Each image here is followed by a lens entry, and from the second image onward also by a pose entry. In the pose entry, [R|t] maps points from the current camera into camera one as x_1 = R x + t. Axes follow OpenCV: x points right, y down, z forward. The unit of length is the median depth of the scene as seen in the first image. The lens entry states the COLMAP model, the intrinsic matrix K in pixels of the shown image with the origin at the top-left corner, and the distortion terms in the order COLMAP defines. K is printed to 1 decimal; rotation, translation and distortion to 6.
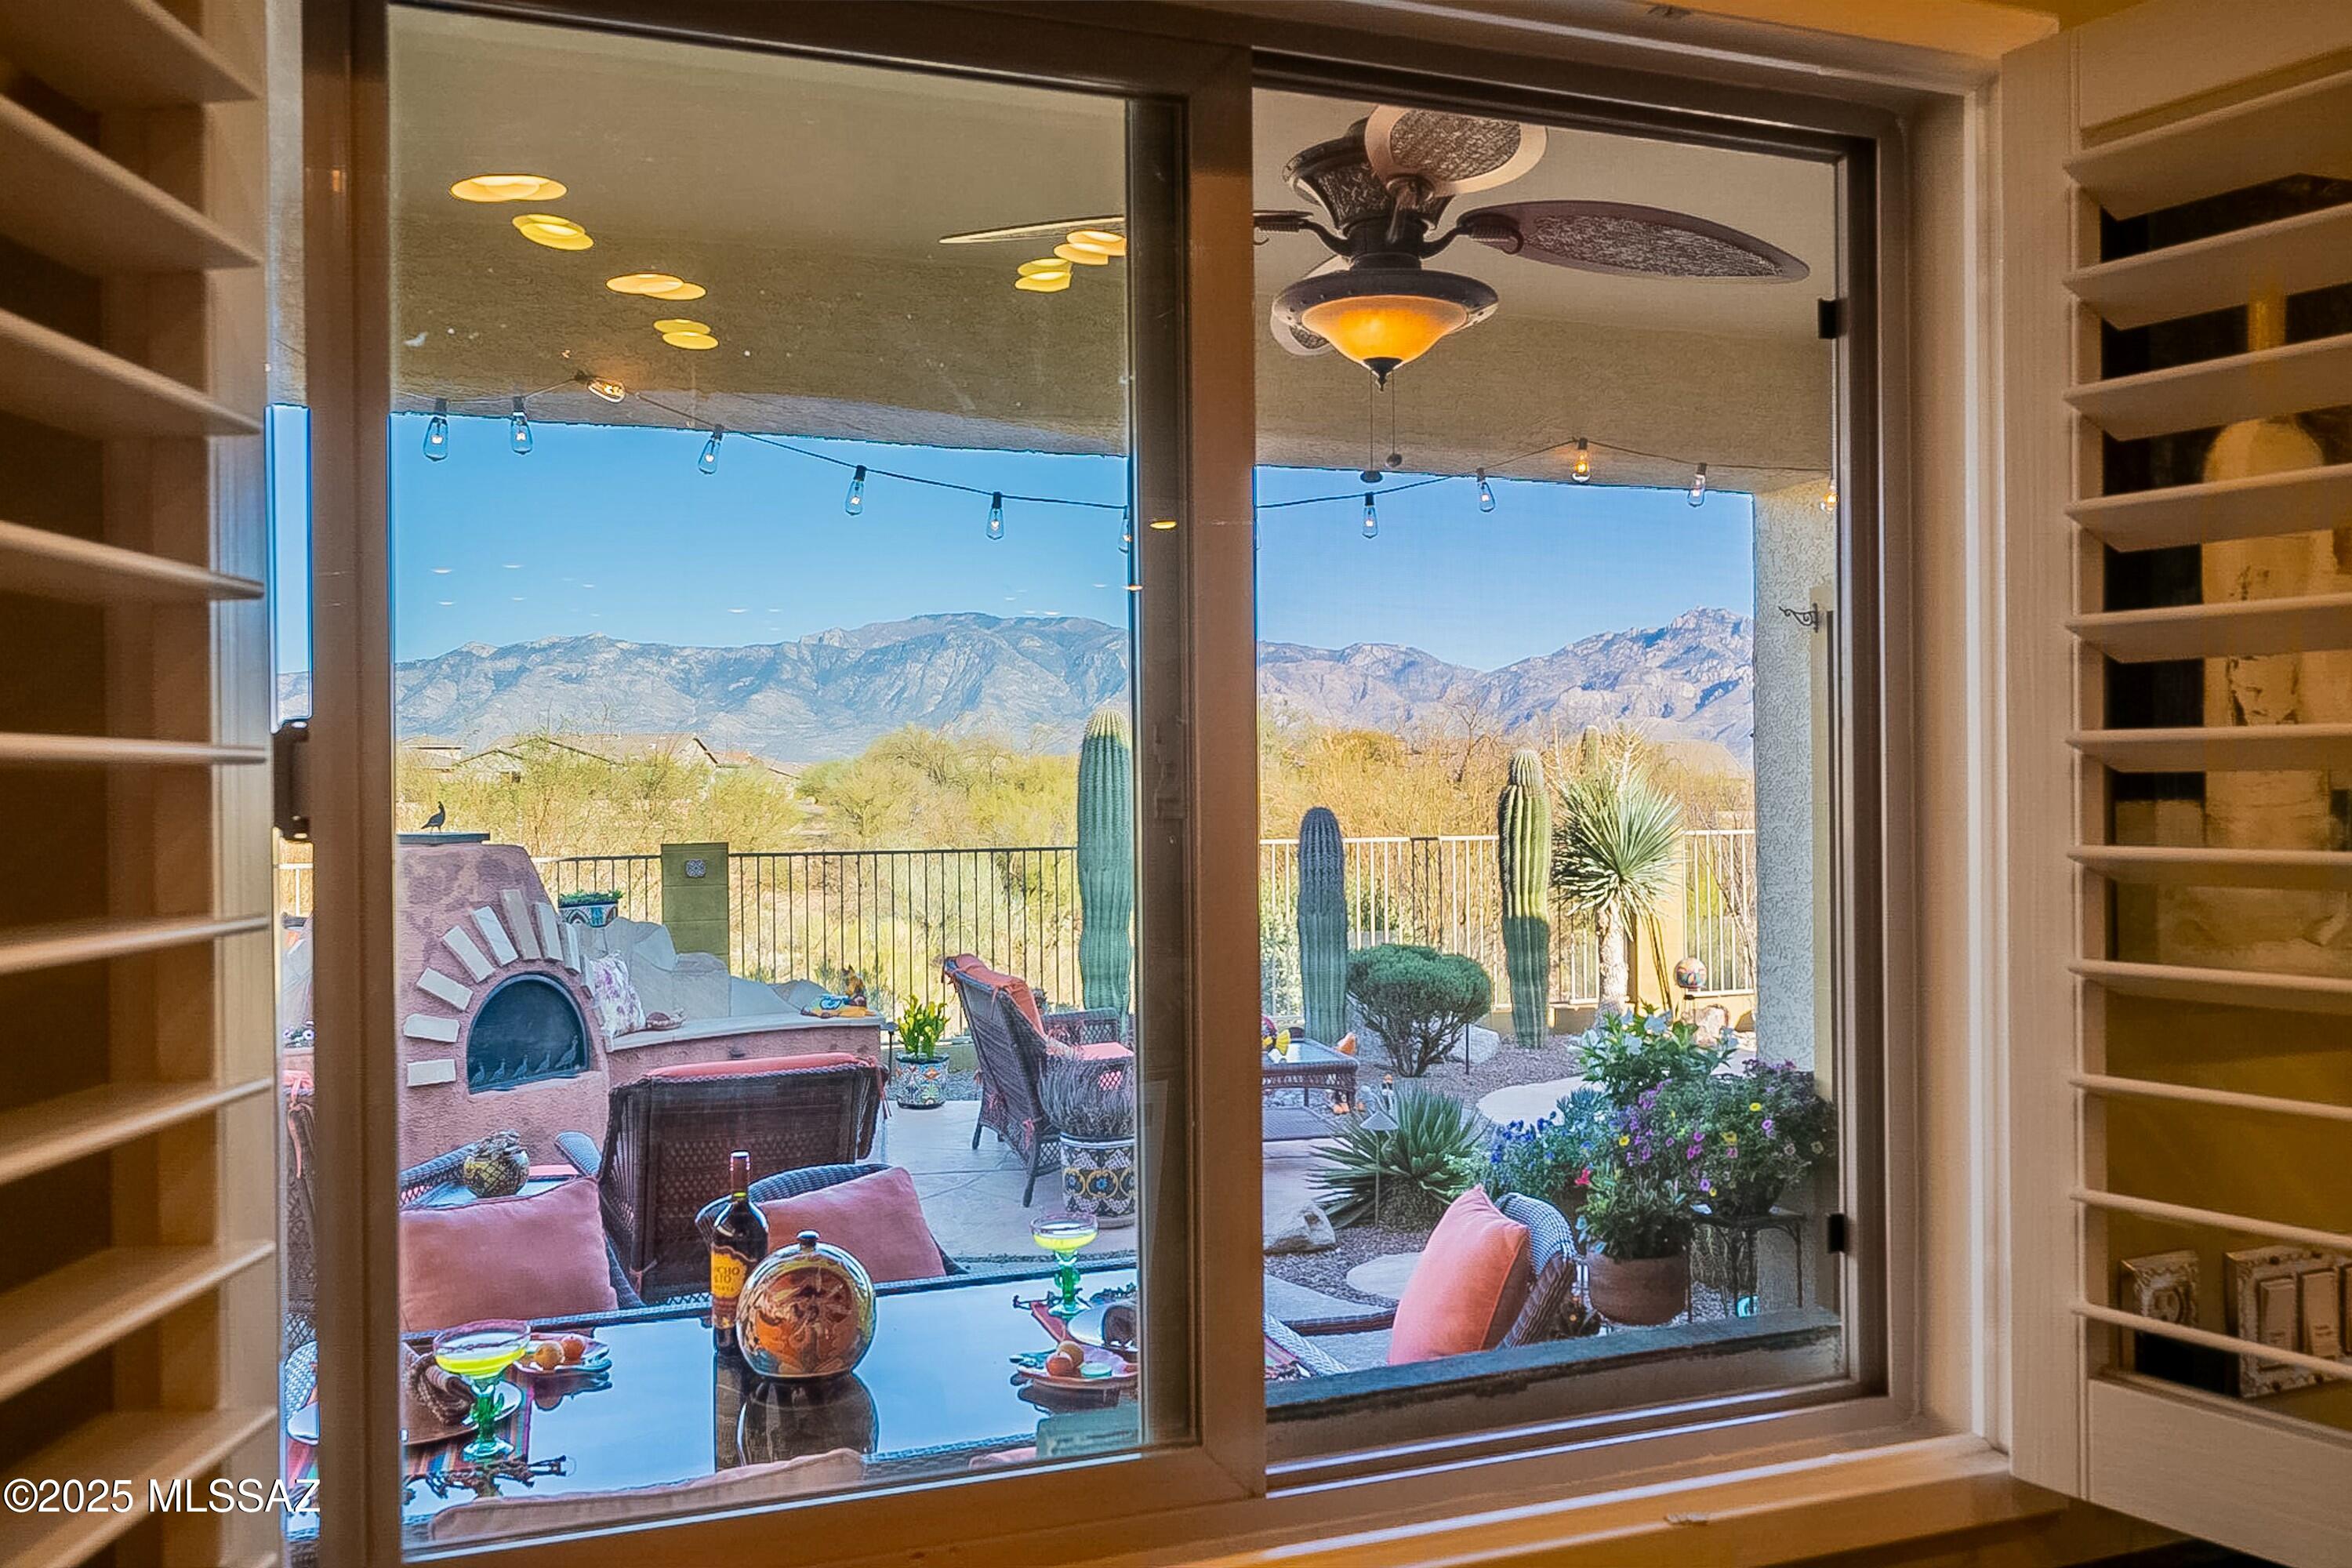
lens RADIAL K [[1770.3, 0, 1183.5], [0, 1770.3, 787.1], [0, 0, 1]] dist [-0.002128, -0.002712]
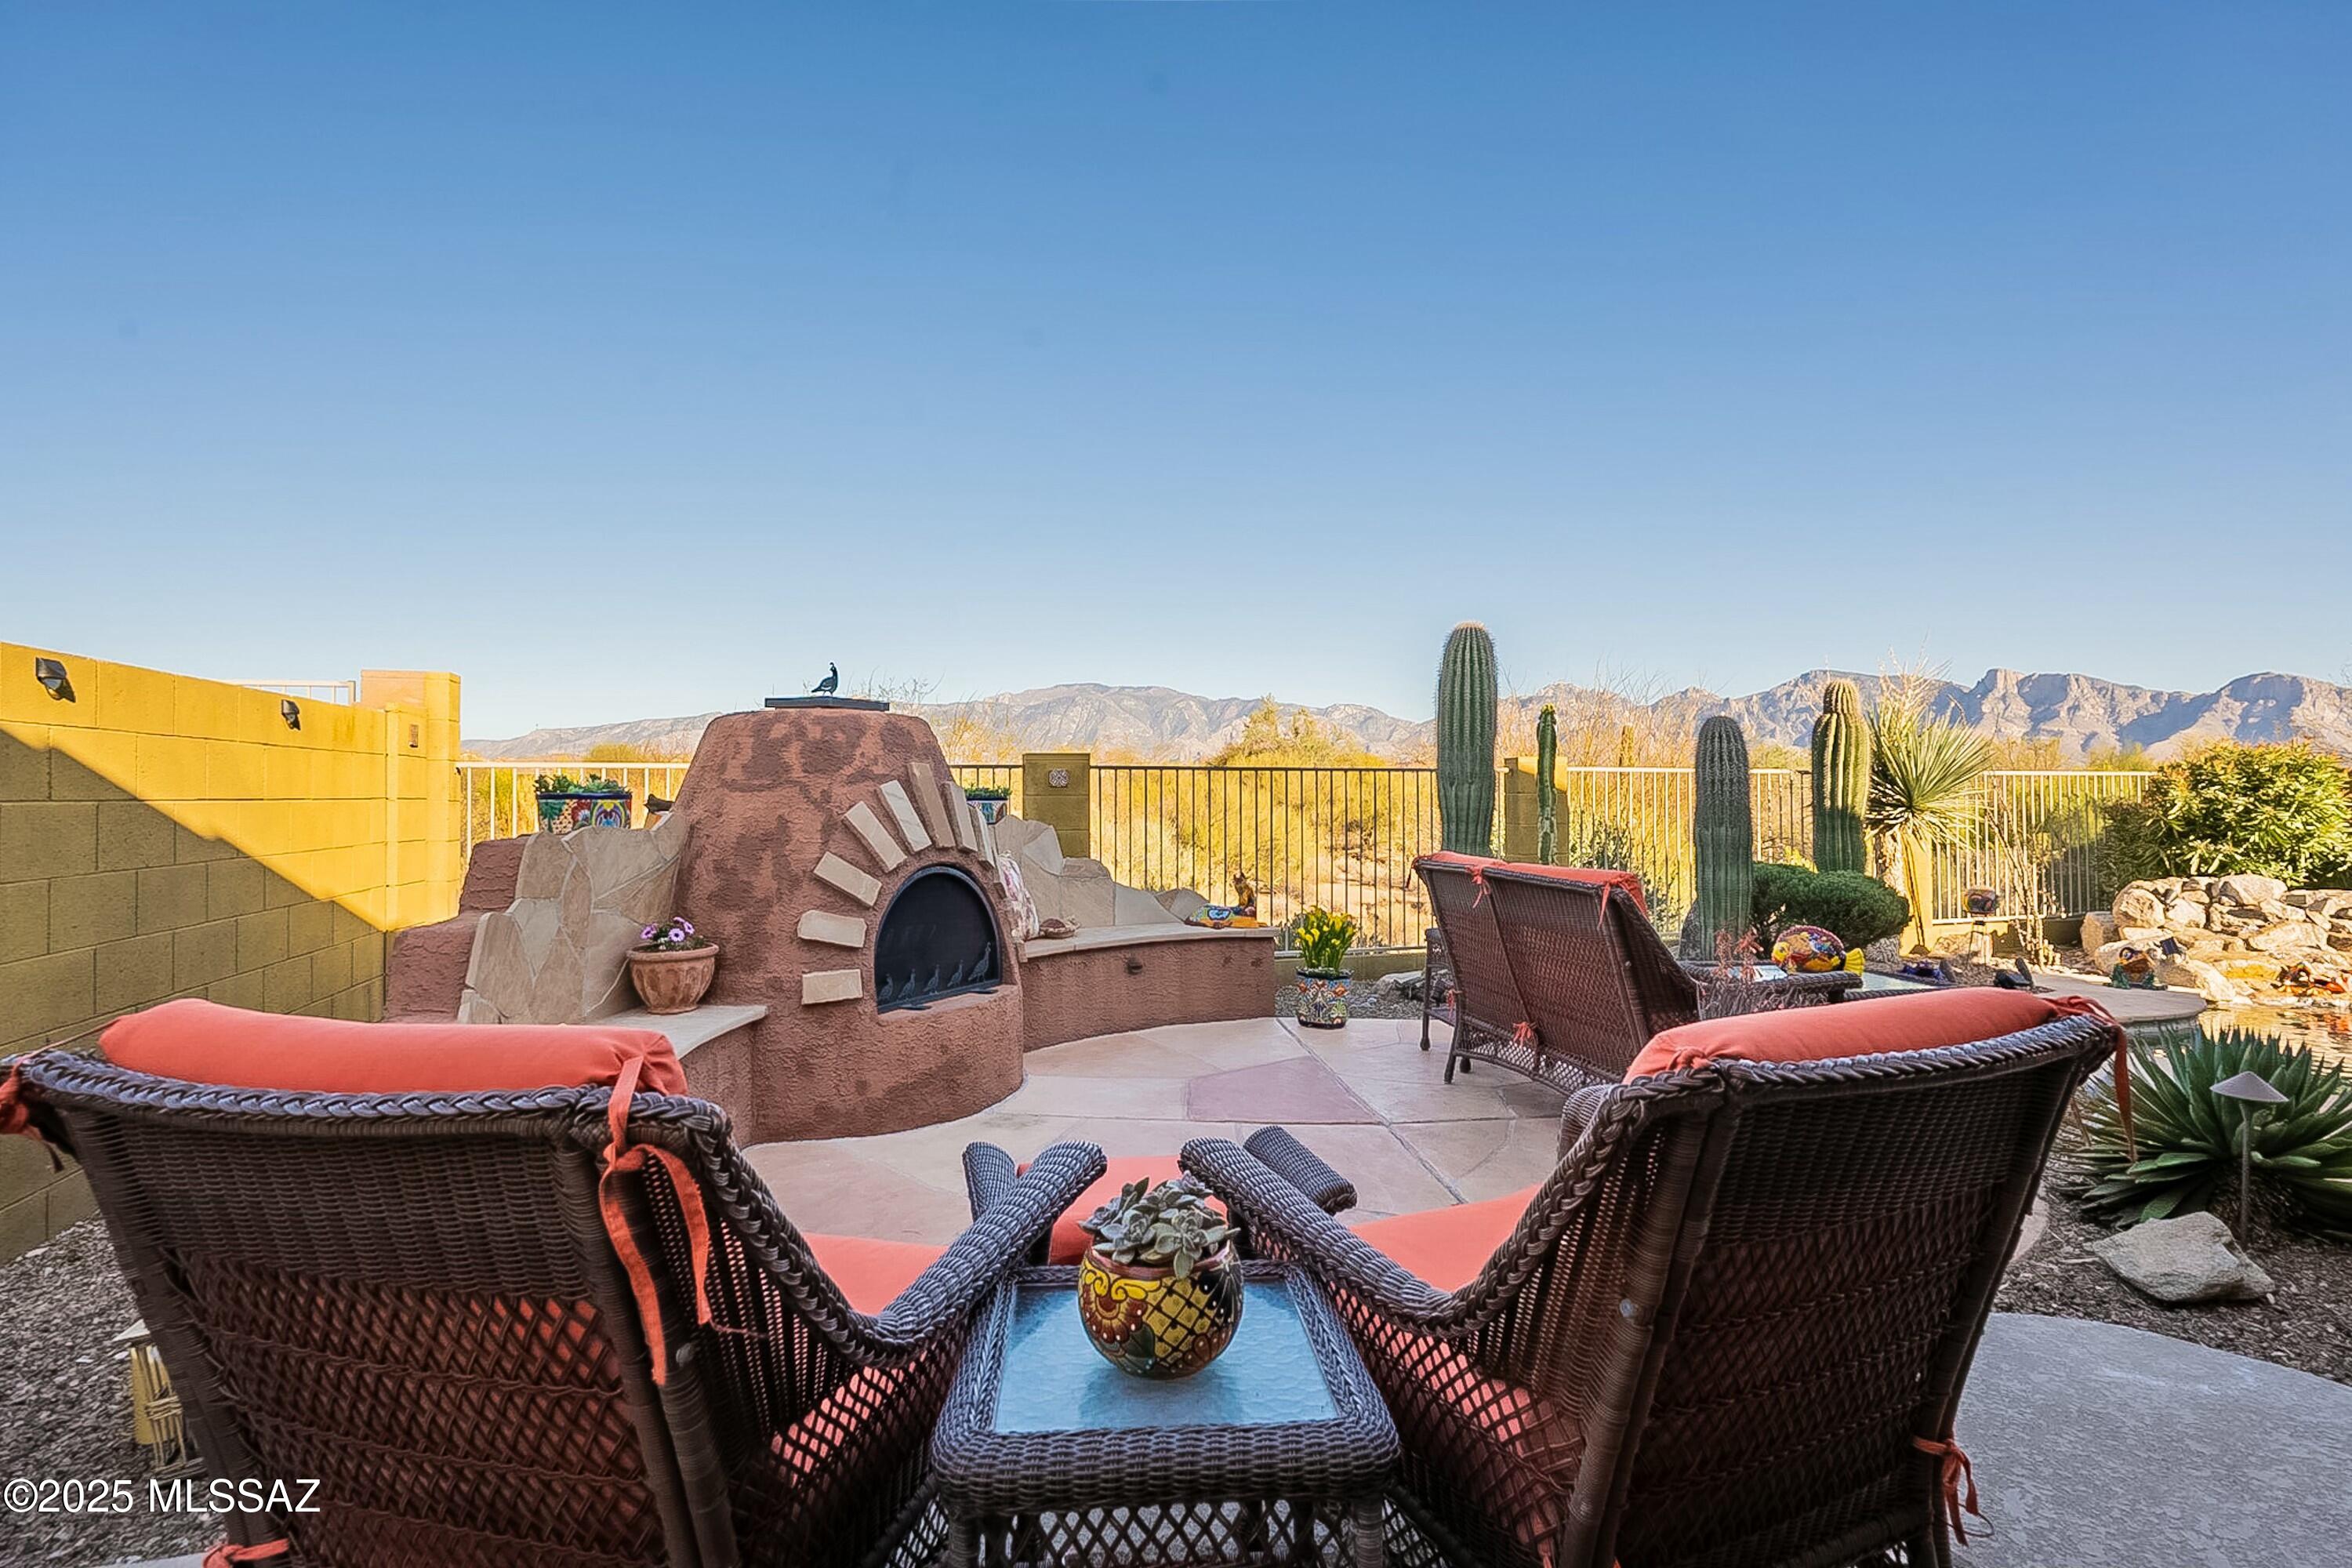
lens RADIAL K [[1117.0, 0, 1180.4], [0, 1117.0, 784.8], [0, 0, 1]] dist [-0.002415, 0.000087]
pose [[0.999234, 0.009804, -0.037876, -0.194050], [-0.010144, 0.999910, -0.008794, 0.057856], [0.037786, 0.009172, 0.999244, 0.393518]]
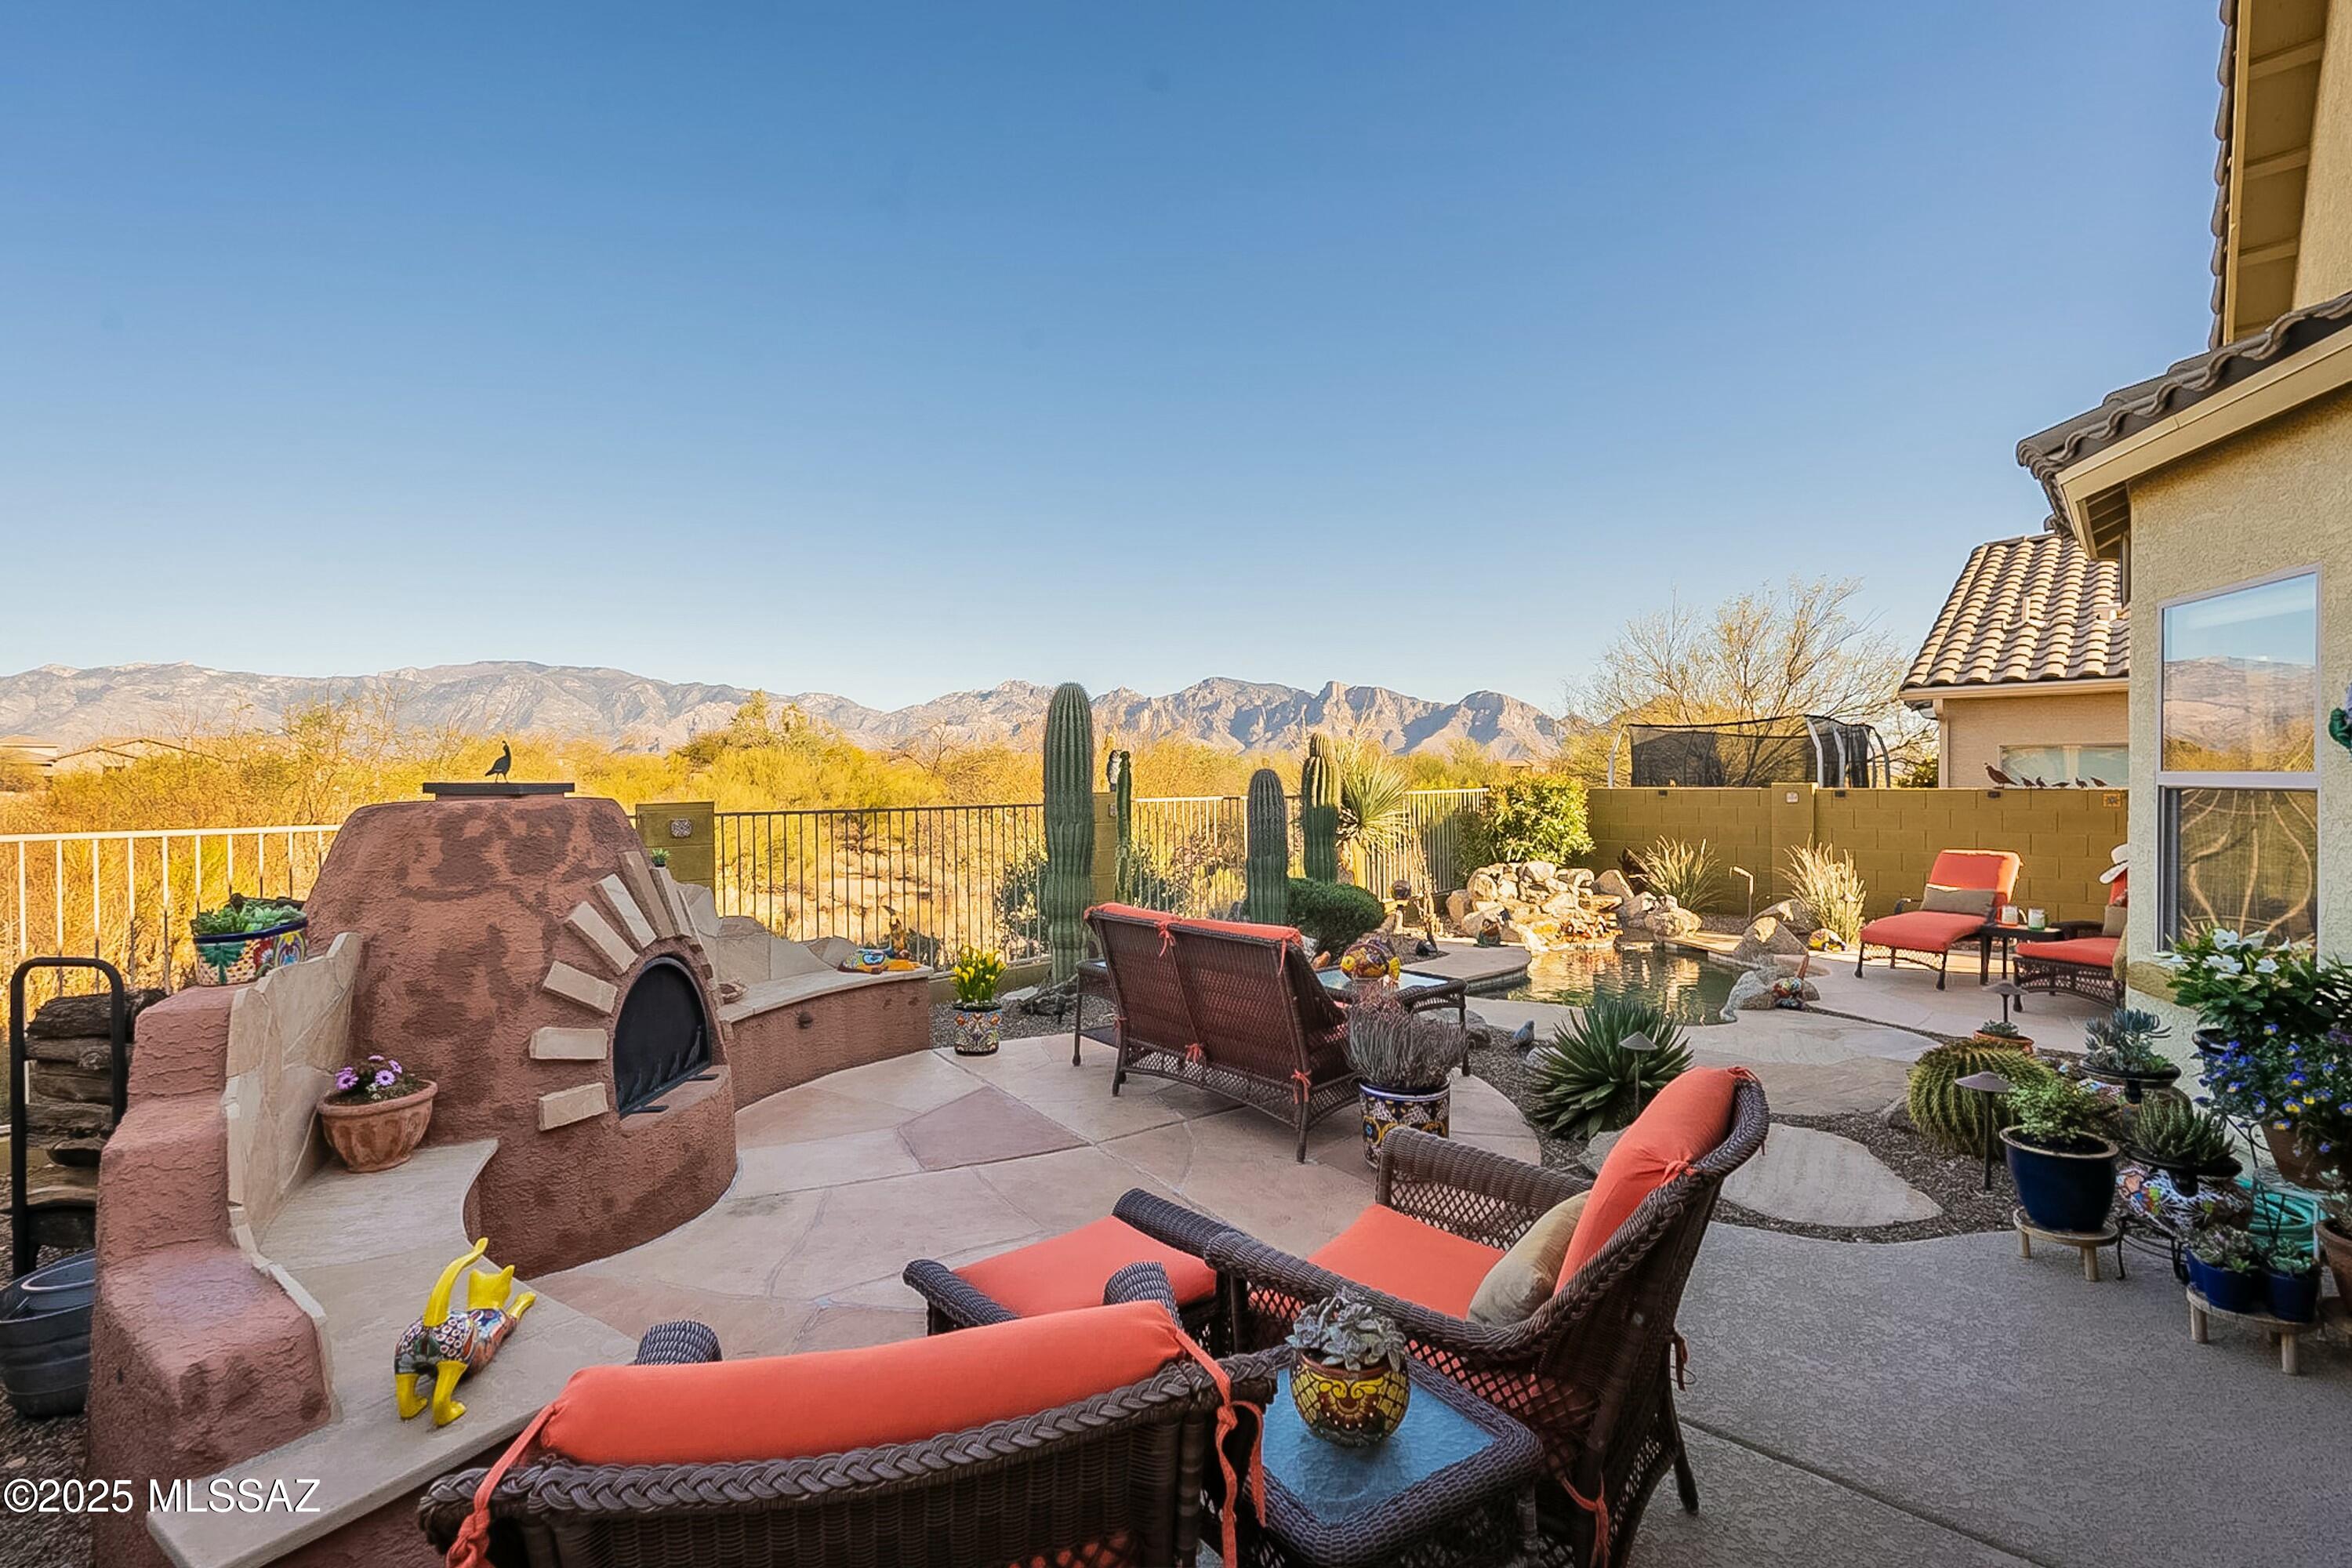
lens RADIAL K [[1033.3, 0, 1183.3], [0, 1033.3, 782.2], [0, 0, 1]] dist [-0.004808, 0.001134]
pose [[0.900048, 0.000885, 0.435790, -0.291279], [-0.001009, 0.999999, 0.000053, 0.021368], [-0.435789, -0.000487, 0.900049, 0.385830]]
